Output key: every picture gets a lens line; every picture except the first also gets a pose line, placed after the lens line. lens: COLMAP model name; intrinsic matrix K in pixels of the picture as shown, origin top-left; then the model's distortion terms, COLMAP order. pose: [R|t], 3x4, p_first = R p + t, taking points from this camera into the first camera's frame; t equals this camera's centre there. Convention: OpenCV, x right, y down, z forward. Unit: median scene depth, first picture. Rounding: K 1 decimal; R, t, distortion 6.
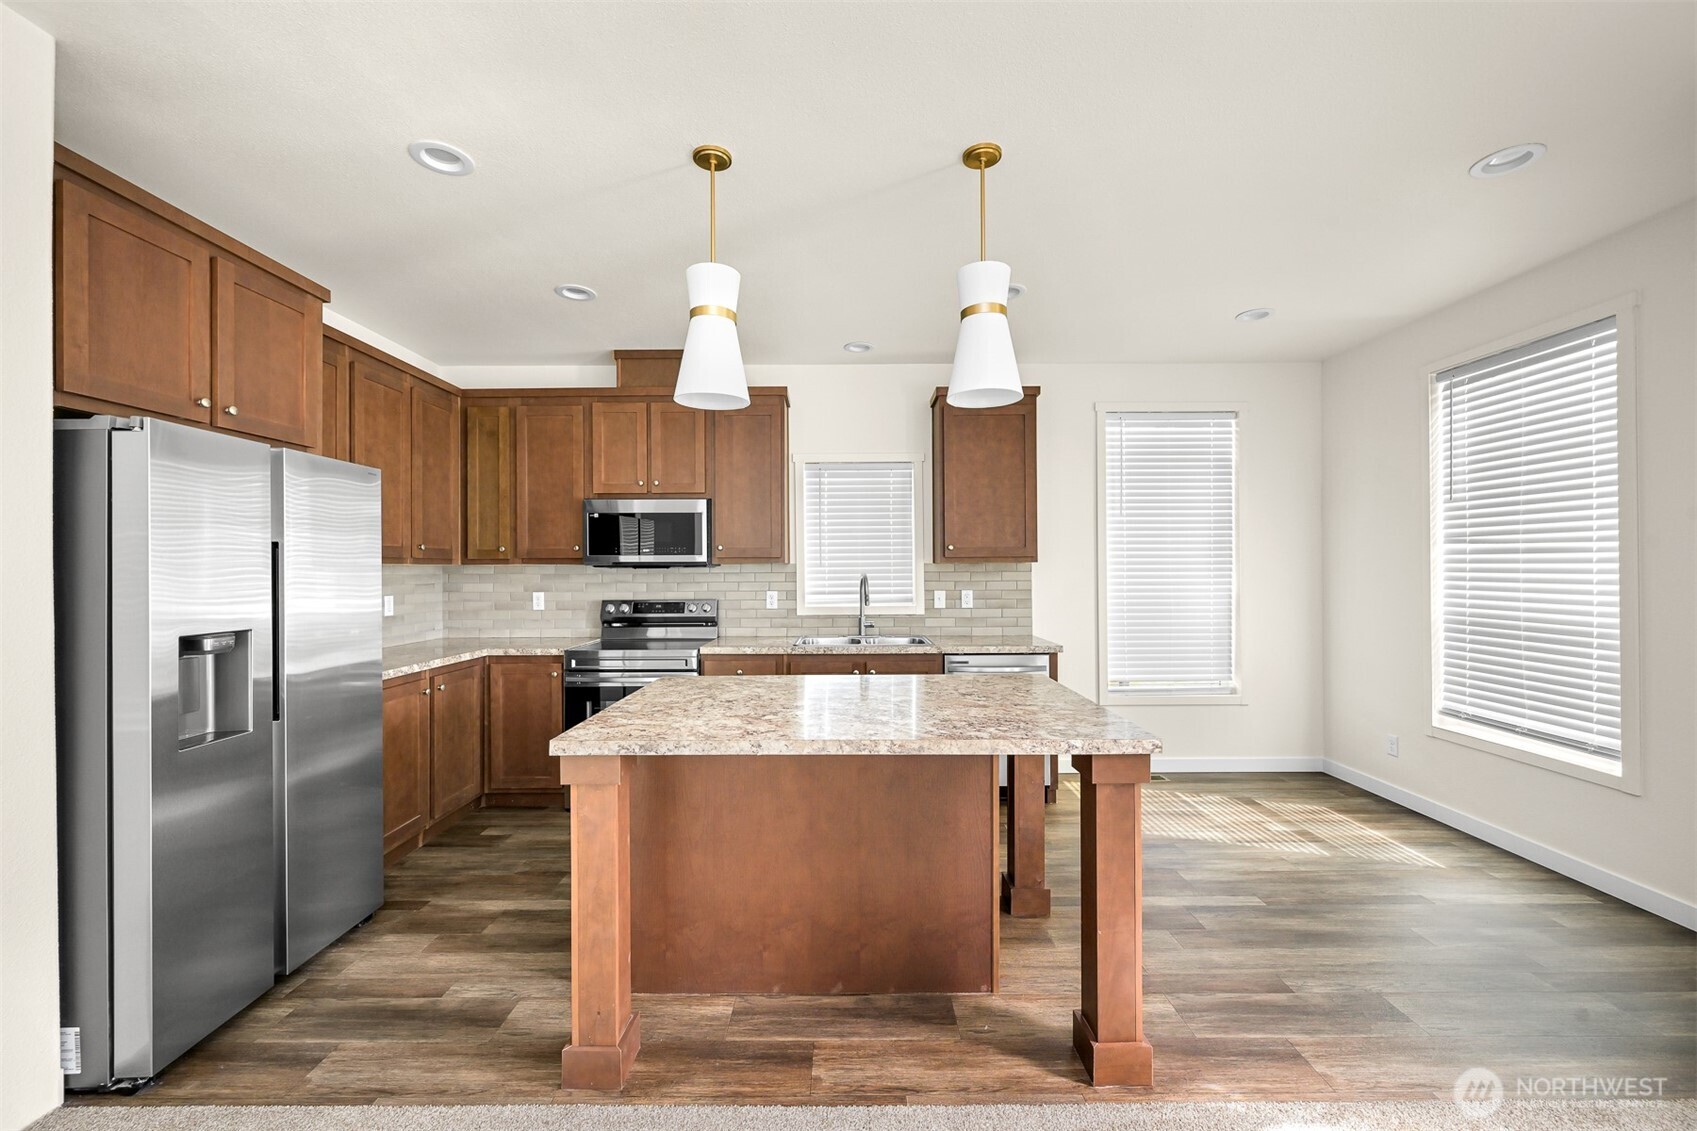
lens RADIAL K [[669.4, 0, 855.3], [0, 669.4, 563.7], [0, 0, 1]] dist [-0.000789, 0.000178]
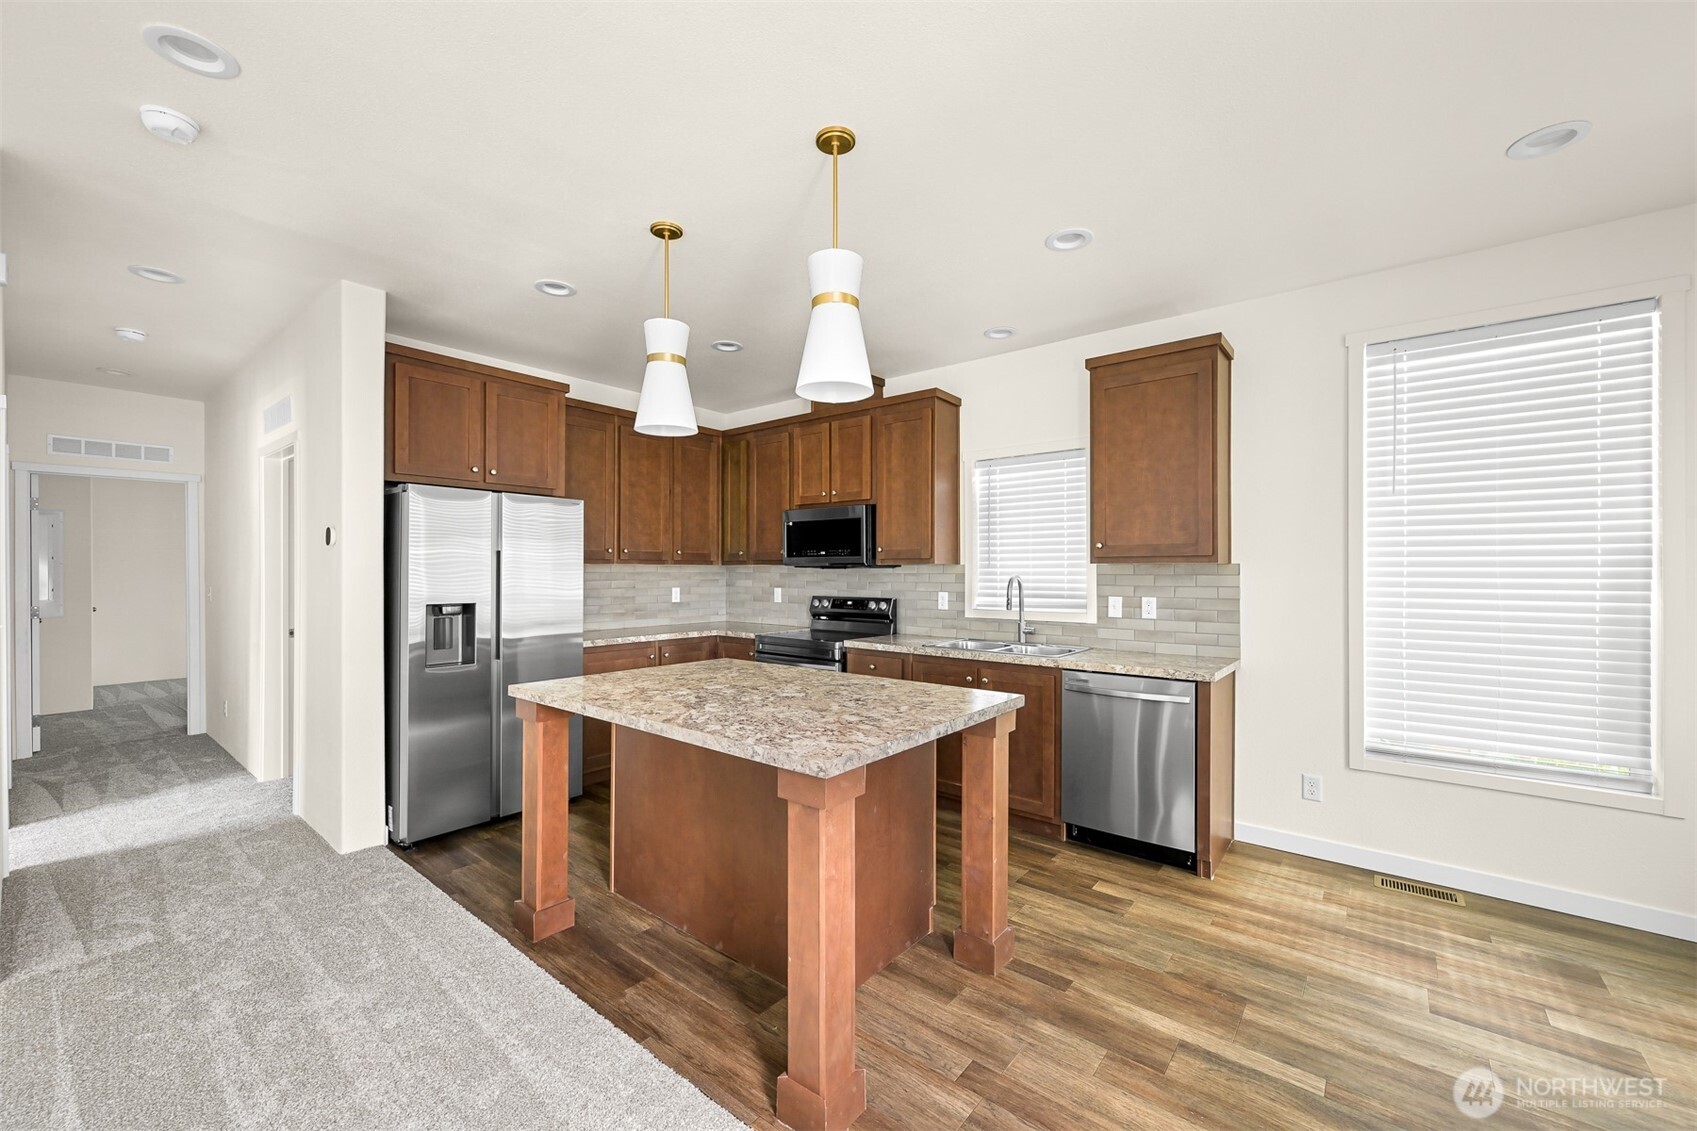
lens RADIAL K [[672.1, 0, 848.5], [0, 672.1, 565.5], [0, 0, 1]] dist [-0.001345, 0.000077]
pose [[0.776041, 0.001351, -0.630681, 0.470868], [-0.001491, 0.999999, 0.000308, 0.001371], [0.630680, 0.000701, 0.776042, 0.150626]]
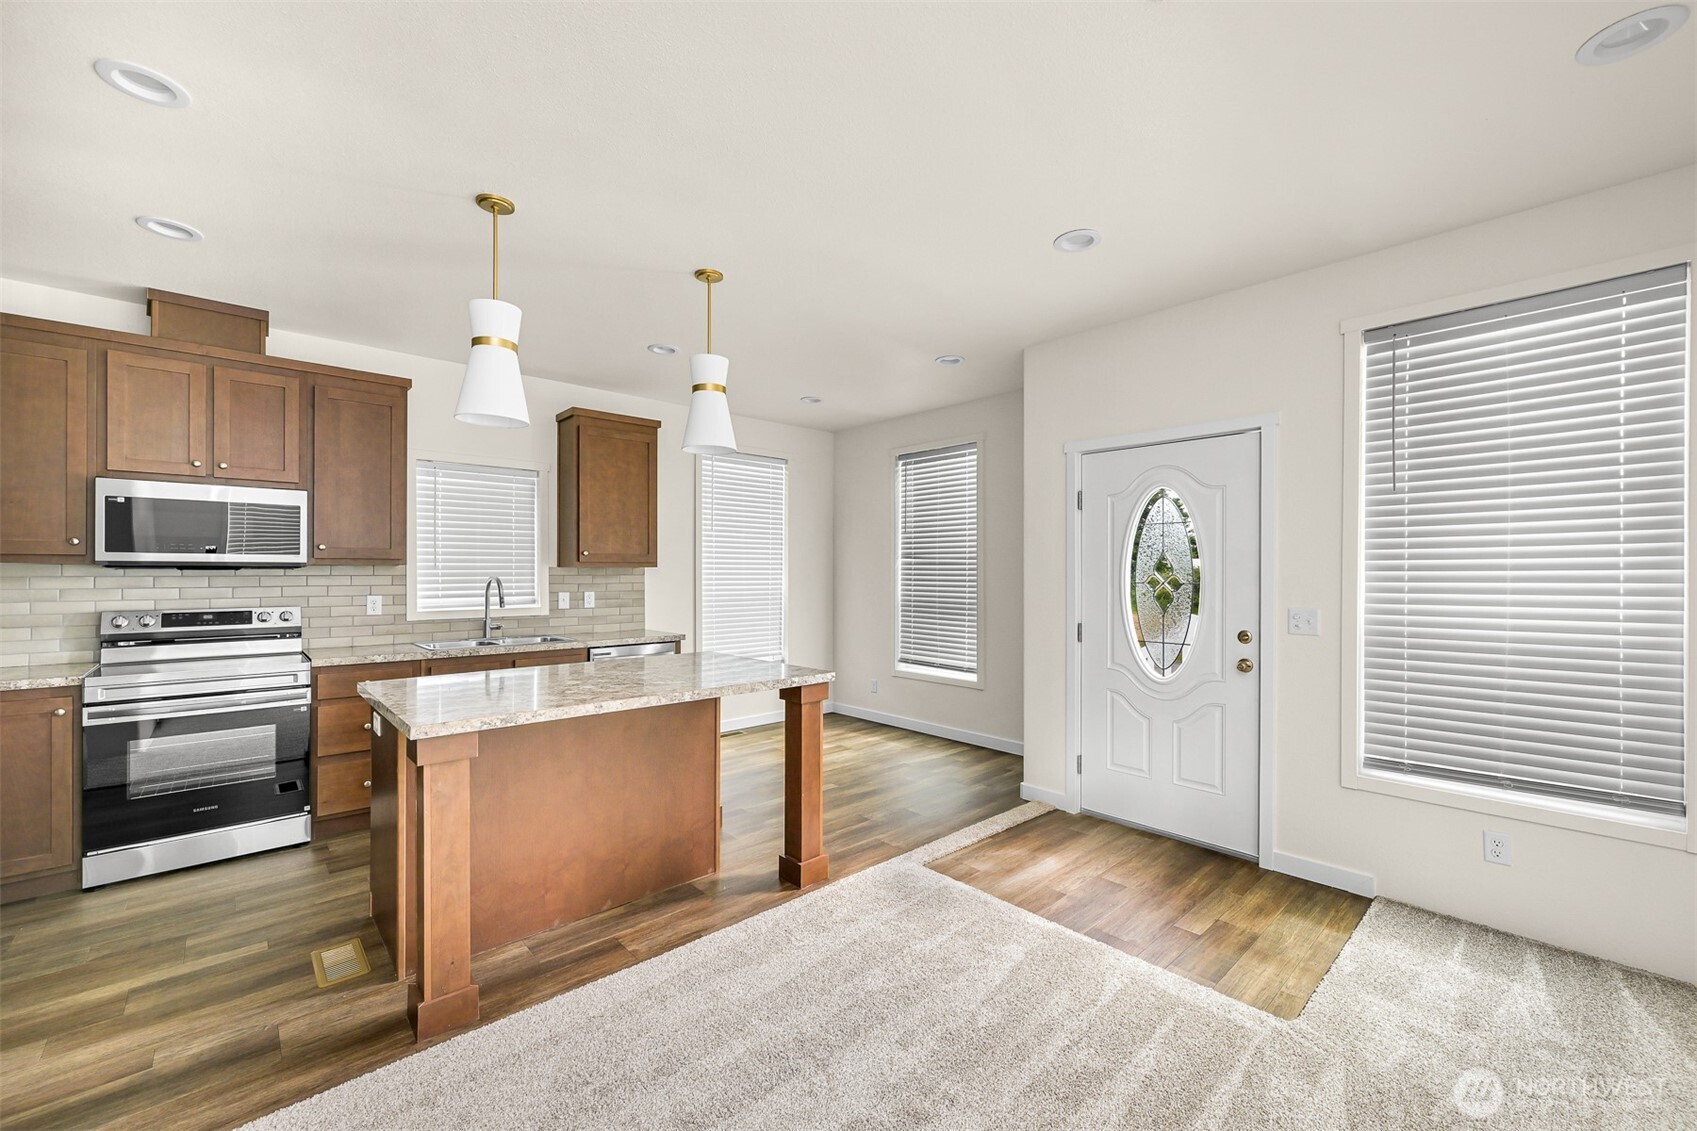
lens RADIAL K [[669.4, 0, 855.3], [0, 669.4, 563.7], [0, 0, 1]] dist [-0.000789, 0.000178]
pose [[0.737972, 0.013847, 0.674690, -0.301850], [-0.009055, 0.999903, -0.010618, 0.001313], [-0.674771, 0.001727, 0.738025, -0.136332]]
